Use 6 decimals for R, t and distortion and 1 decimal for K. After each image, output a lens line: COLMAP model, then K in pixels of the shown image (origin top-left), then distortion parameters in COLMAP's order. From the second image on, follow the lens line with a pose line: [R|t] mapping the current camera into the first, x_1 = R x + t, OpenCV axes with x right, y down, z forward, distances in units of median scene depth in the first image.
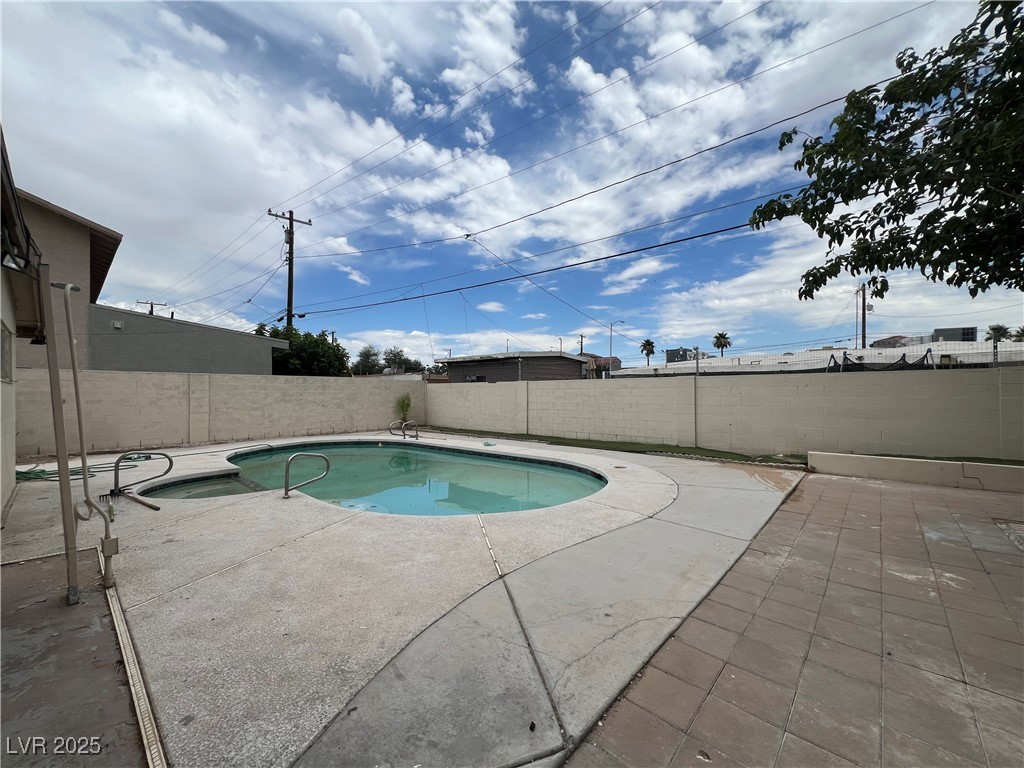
lens RADIAL K [[408.0, 0, 513.4], [0, 408.0, 386.1], [0, 0, 1]] dist [0.000308, 0.000107]
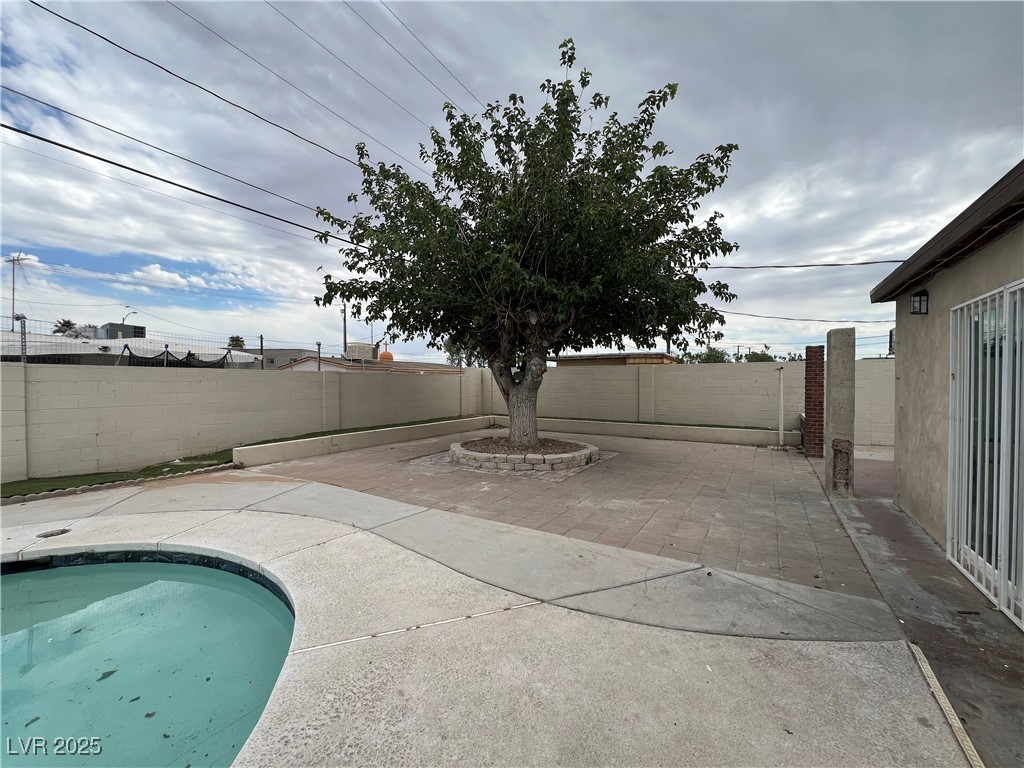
lens RADIAL K [[408.0, 0, 513.2], [0, 408.0, 387.0], [0, 0, 1]] dist [0.000308, 0.000107]
pose [[-0.175907, -0.008498, 0.984370, -0.882860], [-0.015451, 0.999863, 0.005871, -0.012422], [-0.984285, -0.014177, -0.176015, 1.205327]]
